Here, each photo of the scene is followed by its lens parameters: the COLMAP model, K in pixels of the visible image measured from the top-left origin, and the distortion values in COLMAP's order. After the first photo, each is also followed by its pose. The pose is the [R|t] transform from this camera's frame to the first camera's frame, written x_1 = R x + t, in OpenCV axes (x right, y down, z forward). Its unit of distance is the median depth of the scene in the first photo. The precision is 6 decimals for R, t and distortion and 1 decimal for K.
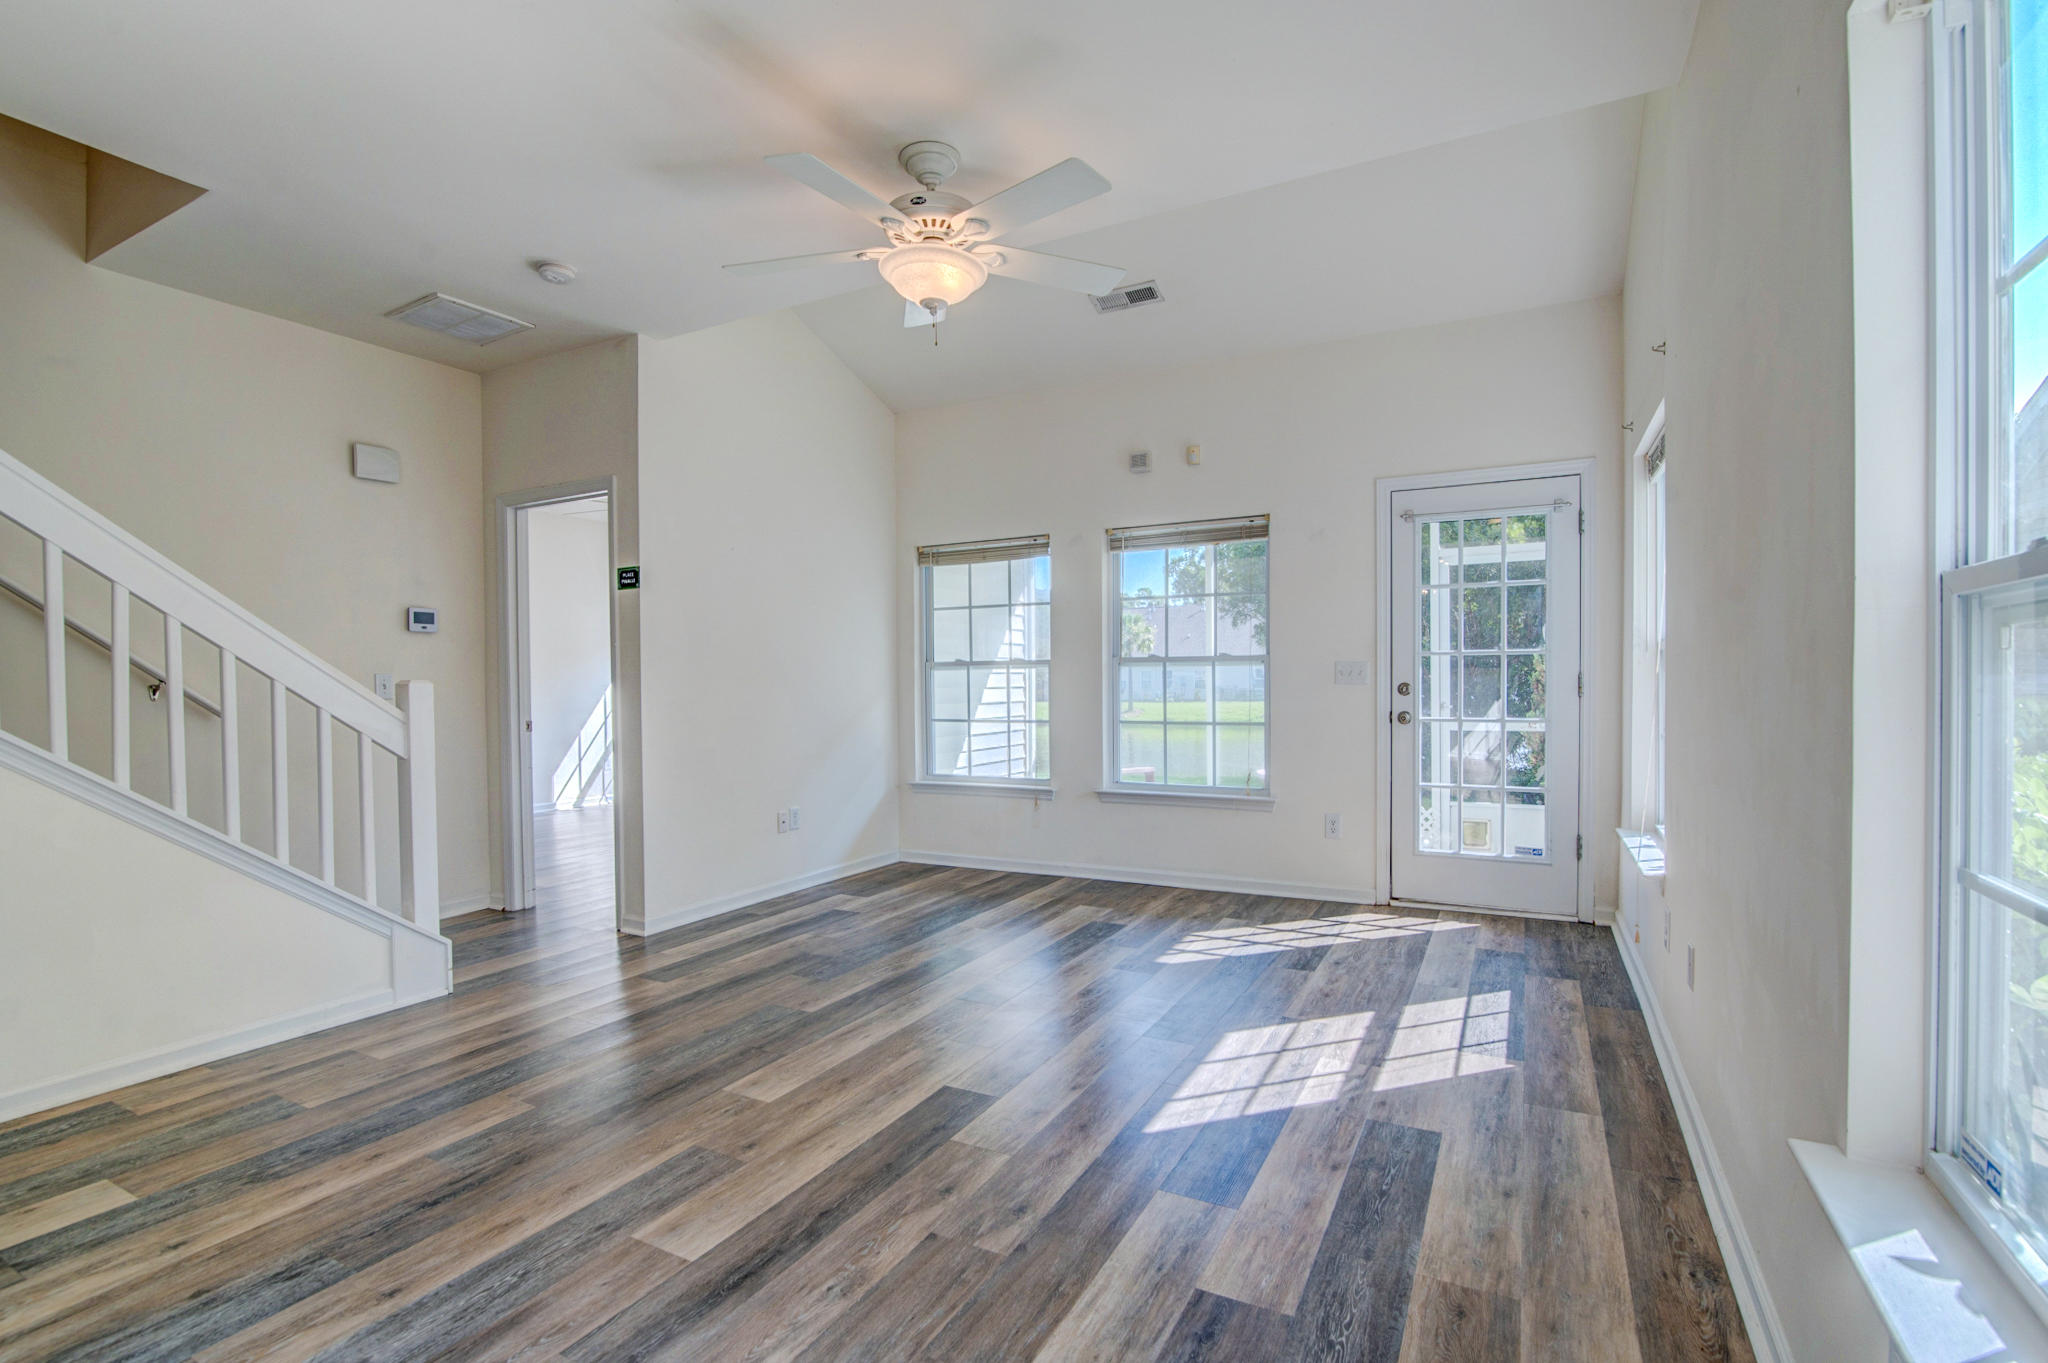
lens RADIAL K [[953.4, 0, 1017.2], [0, 953.4, 698.0], [0, 0, 1]] dist [-0.016286, 0.000192]
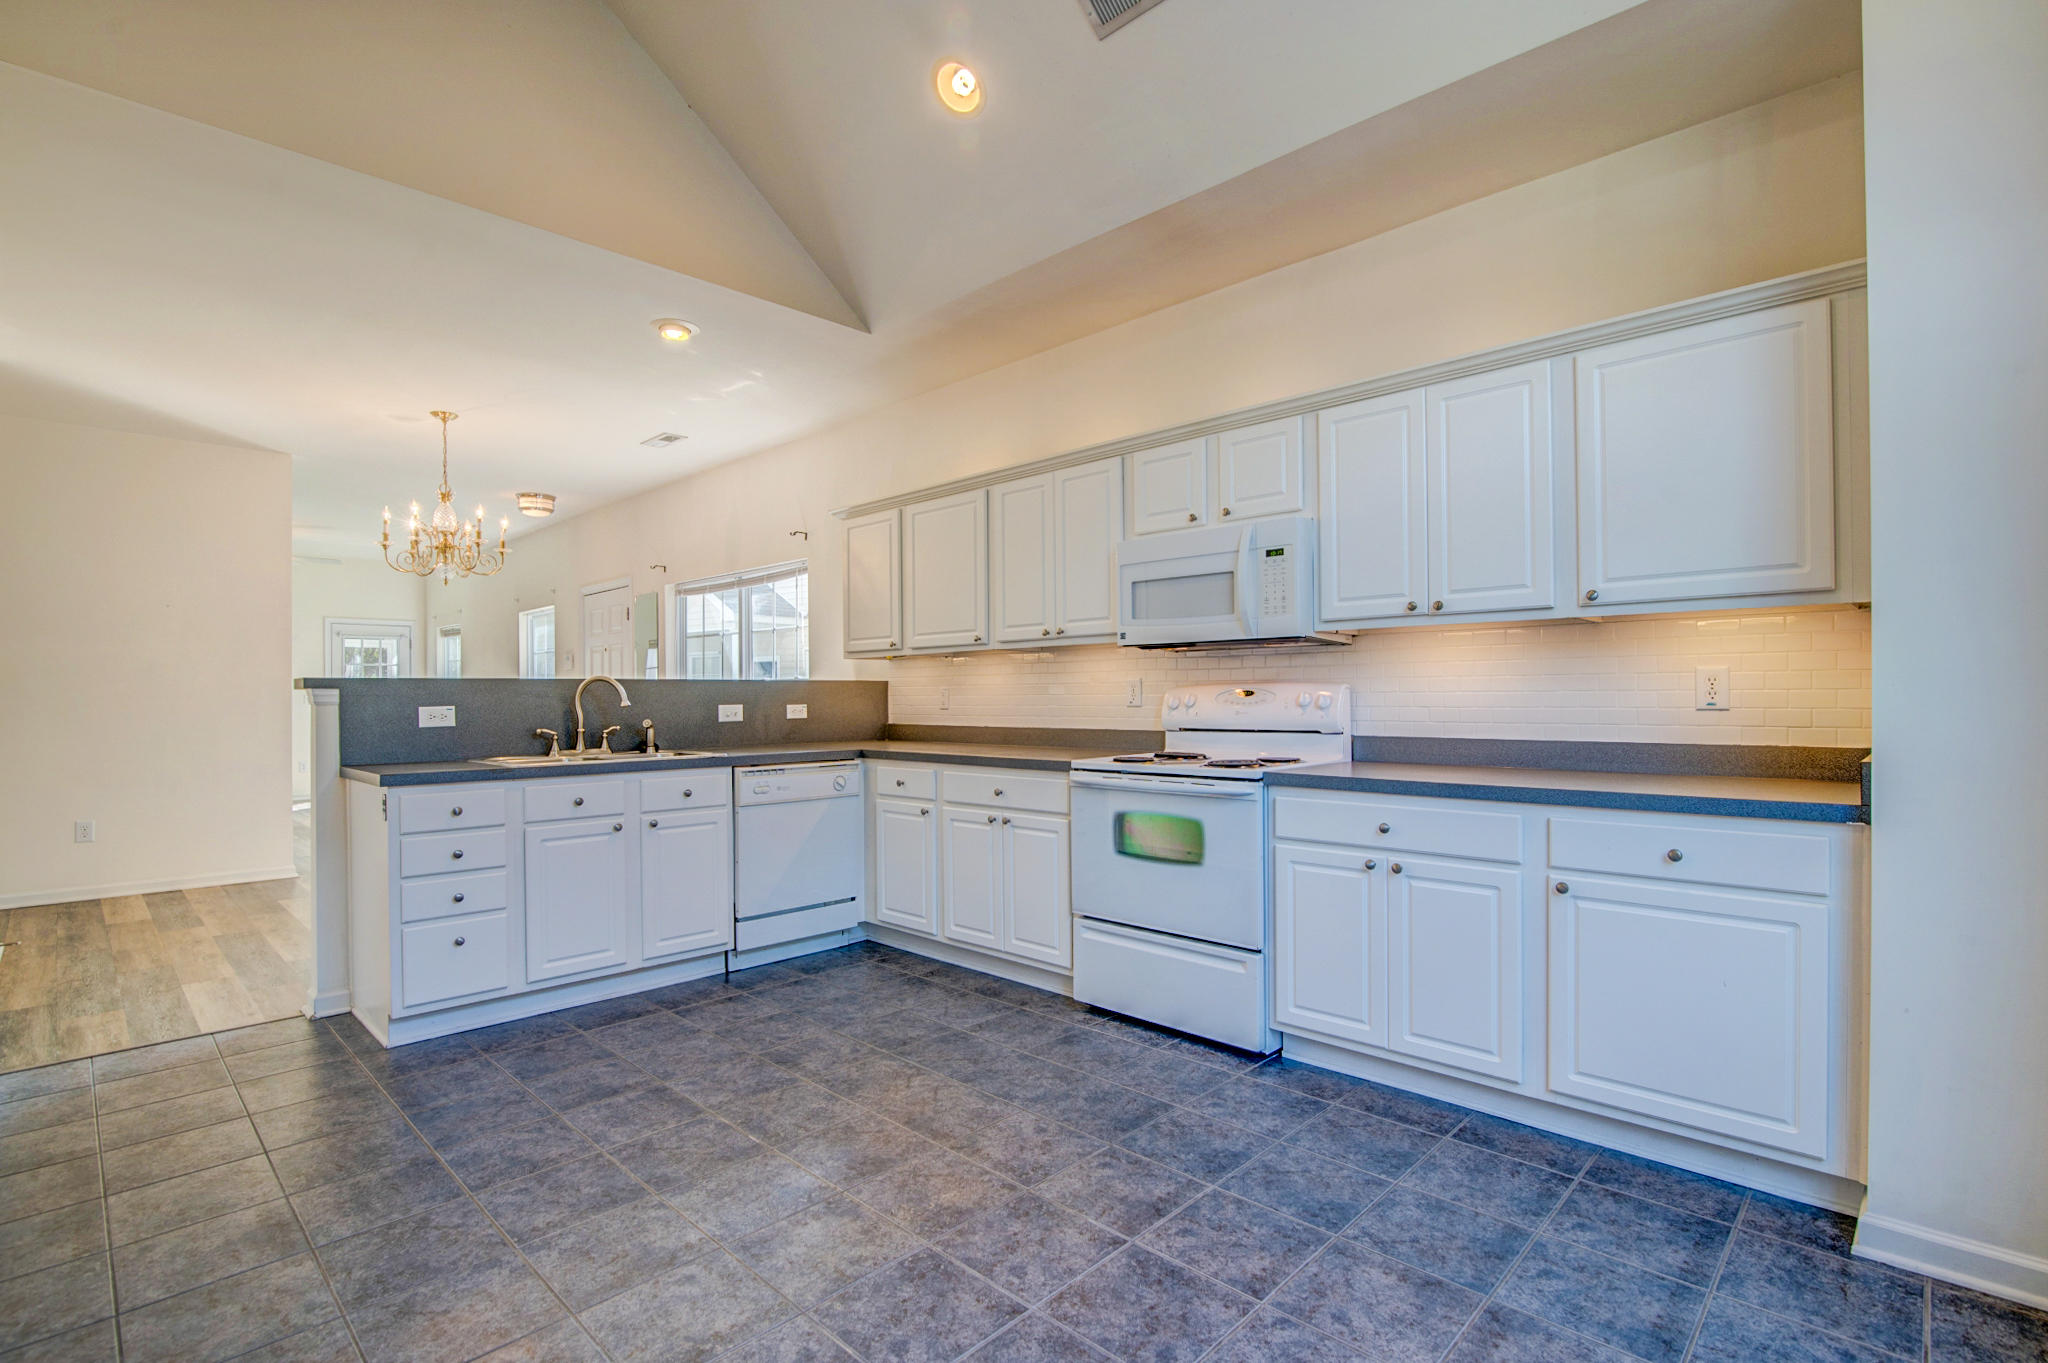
lens RADIAL K [[953.4, 0, 1017.2], [0, 953.4, 698.0], [0, 0, 1]] dist [-0.016286, 0.000192]
pose [[0.278672, 0.007608, 0.960356, -2.253165], [0.021696, 0.999664, -0.014215, 0.067485], [-0.960141, 0.024797, 0.278413, -2.102157]]
